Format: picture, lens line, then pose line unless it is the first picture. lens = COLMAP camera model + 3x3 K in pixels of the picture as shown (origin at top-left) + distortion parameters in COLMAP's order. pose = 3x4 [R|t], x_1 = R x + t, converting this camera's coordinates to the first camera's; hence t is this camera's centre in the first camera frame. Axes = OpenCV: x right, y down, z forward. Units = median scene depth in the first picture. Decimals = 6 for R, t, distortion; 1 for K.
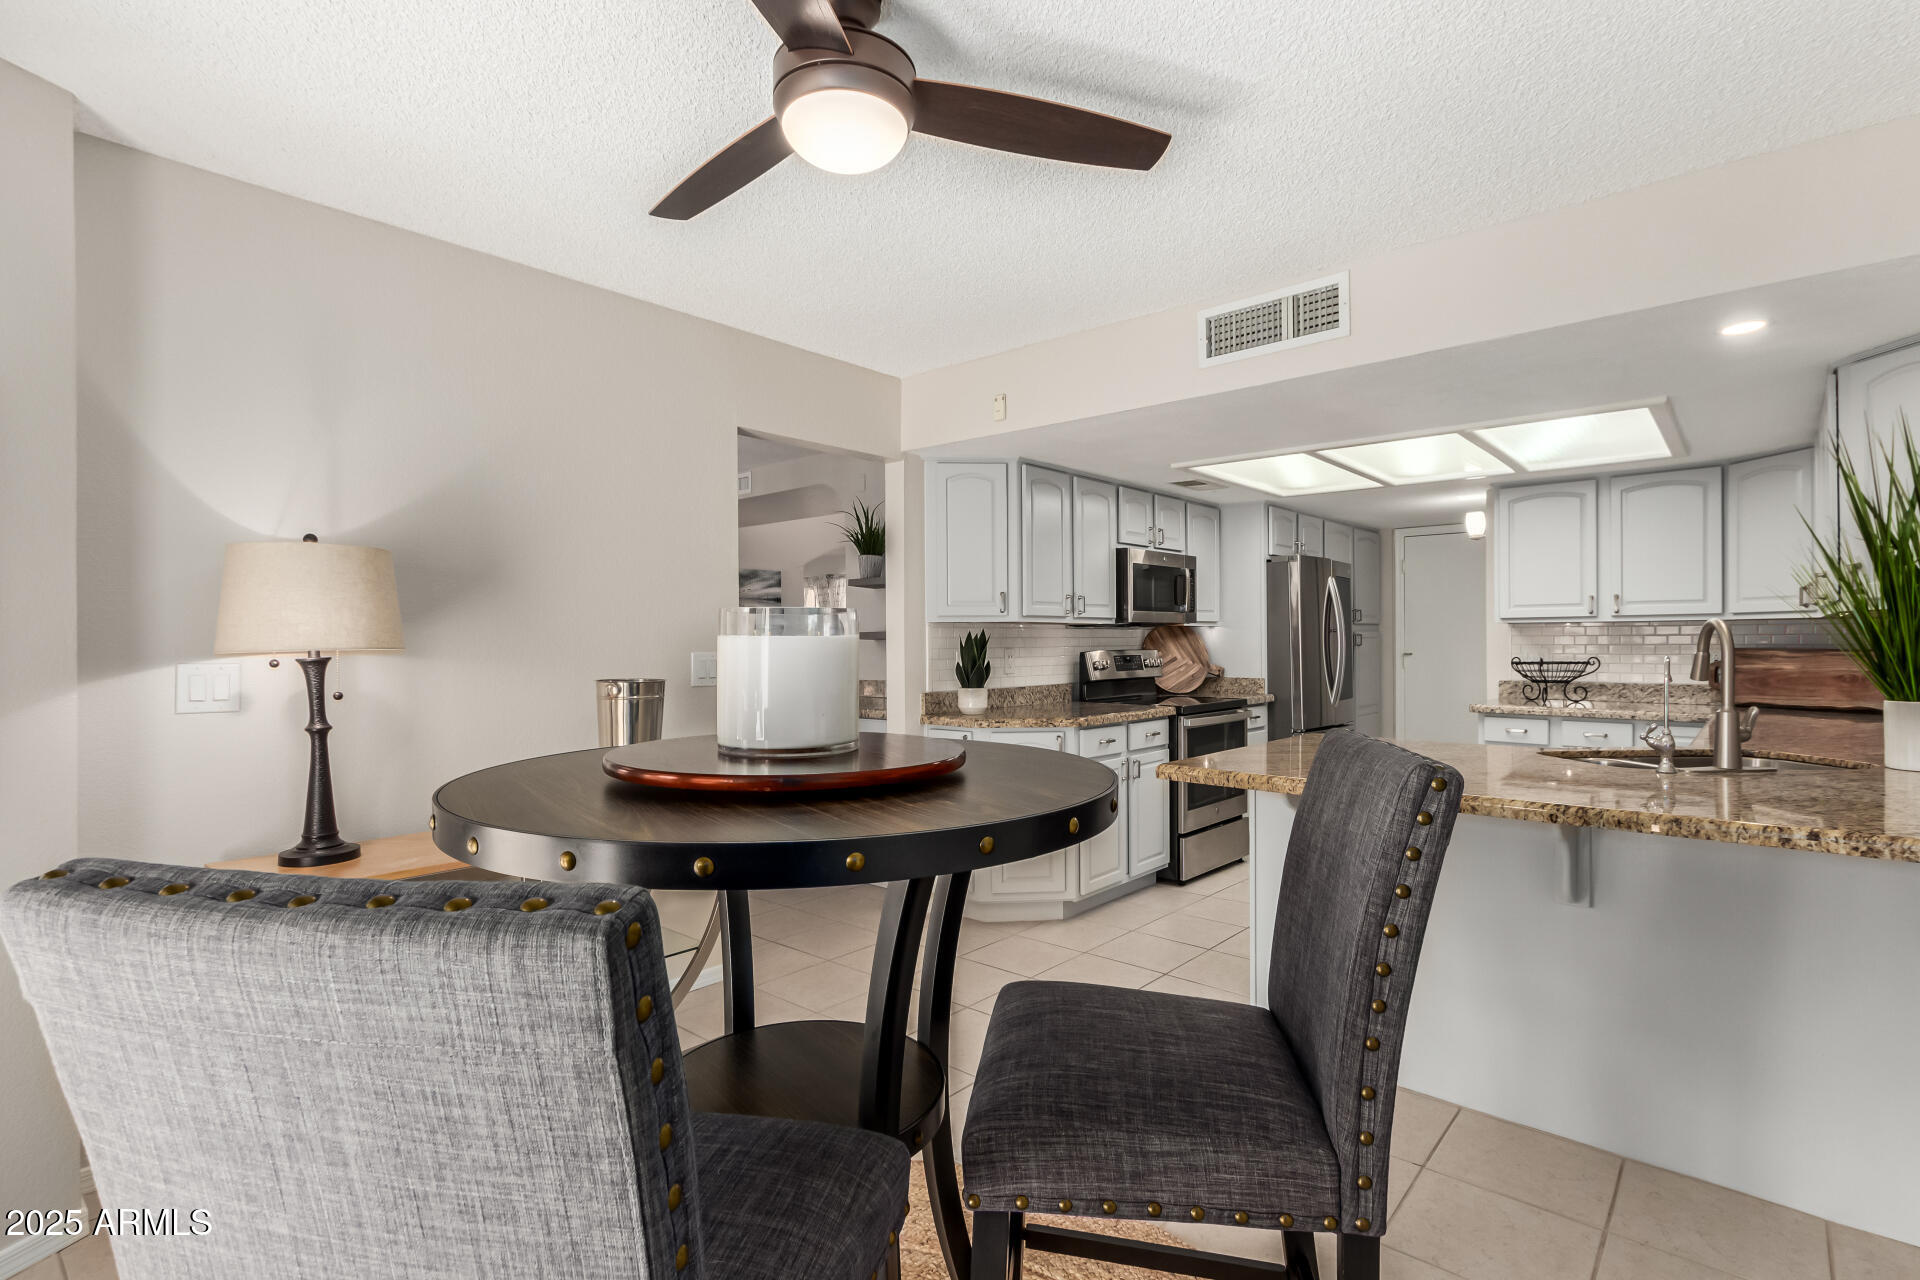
lens RADIAL K [[973.9, 0, 957.3], [0, 973.9, 640.8], [0, 0, 1]] dist [0.004977, -0.001146]
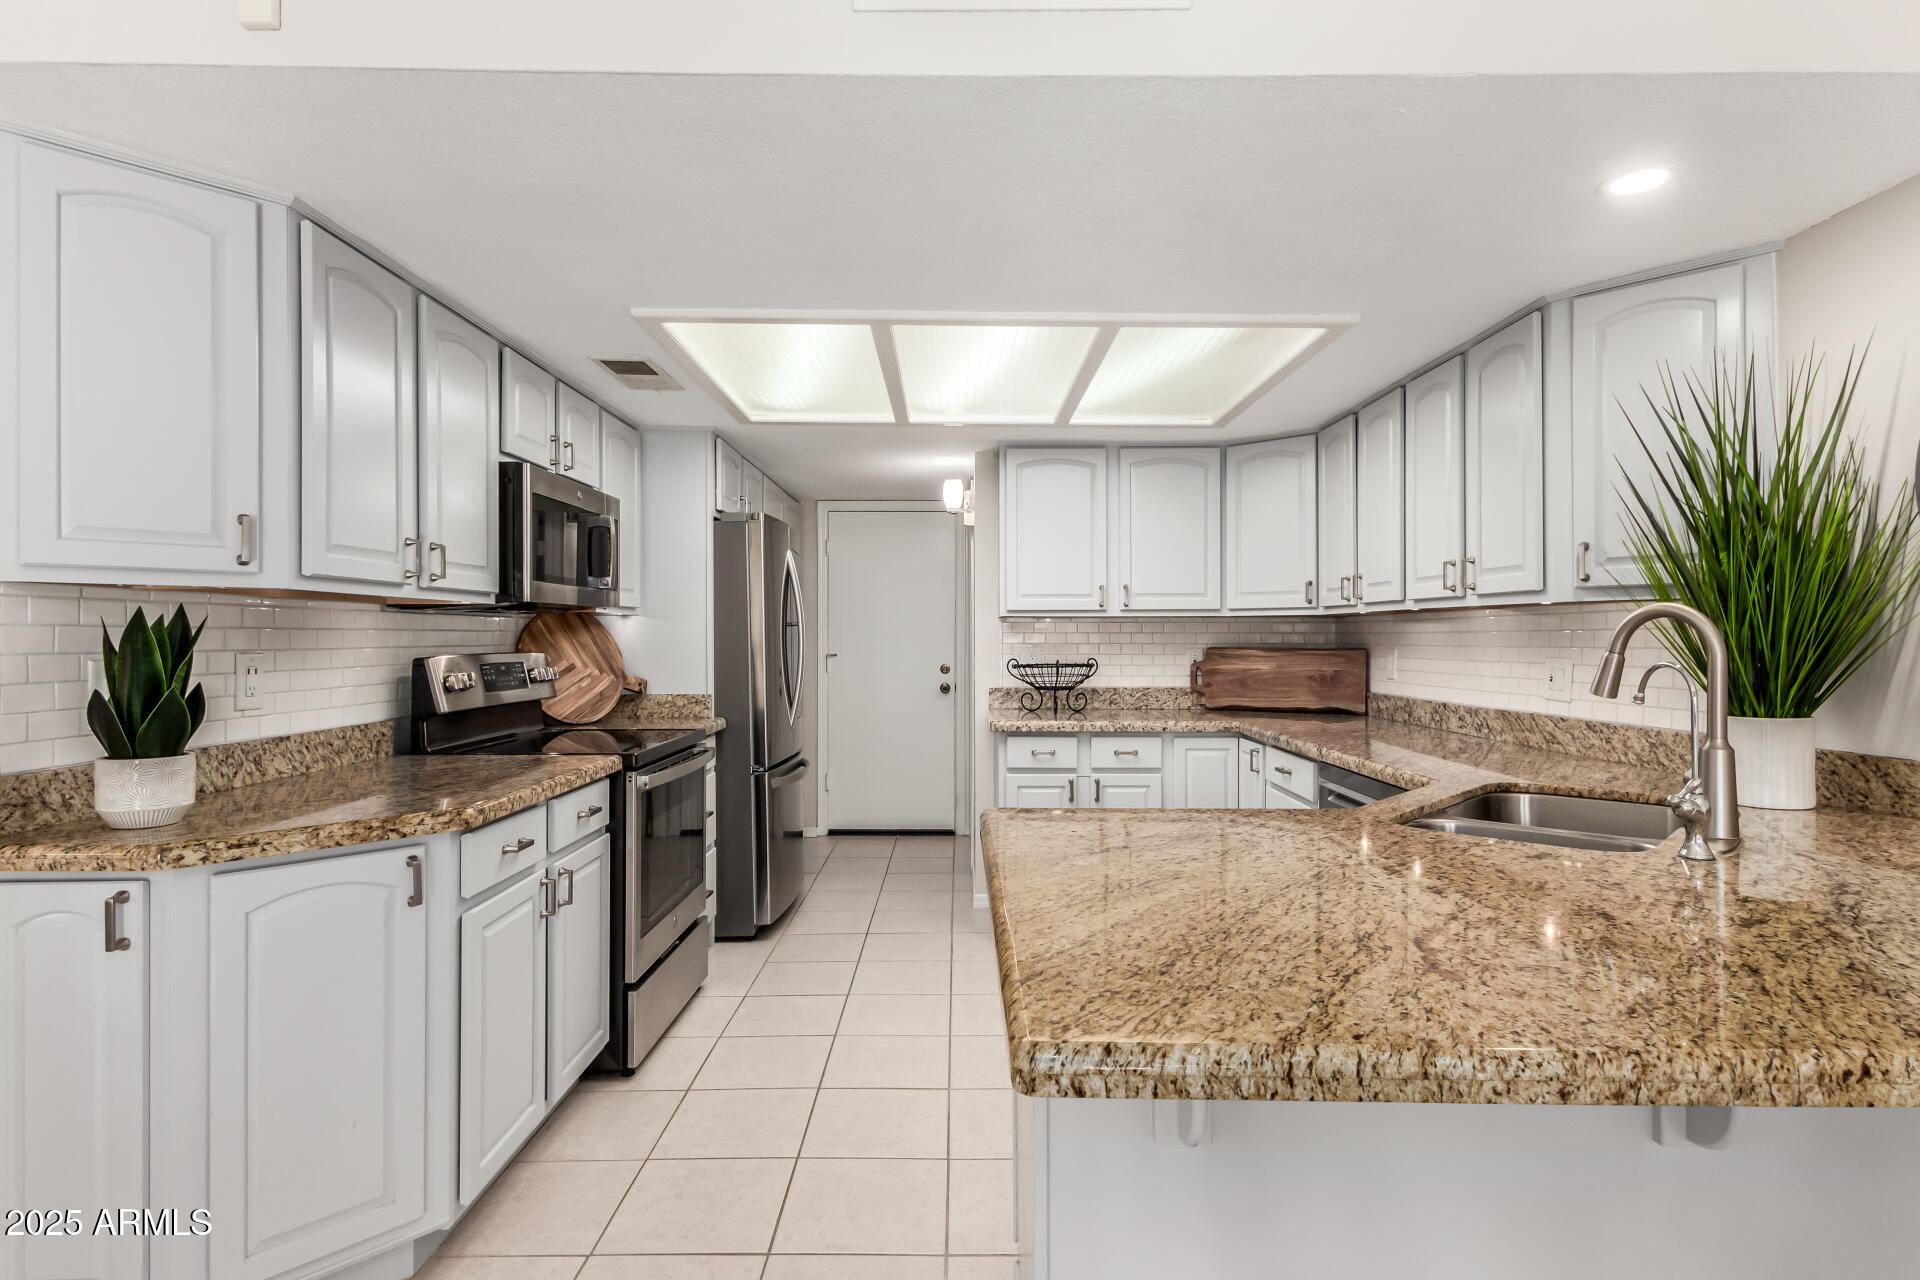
lens RADIAL K [[973.9, 0, 963.5], [0, 973.9, 631.8], [0, 0, 1]] dist [0.004977, -0.001146]
pose [[0.741406, 0.008199, 0.671007, -0.003655], [-0.002517, 0.999952, -0.009438, 0.002033], [-0.671052, 0.005309, 0.741391, 0.442355]]
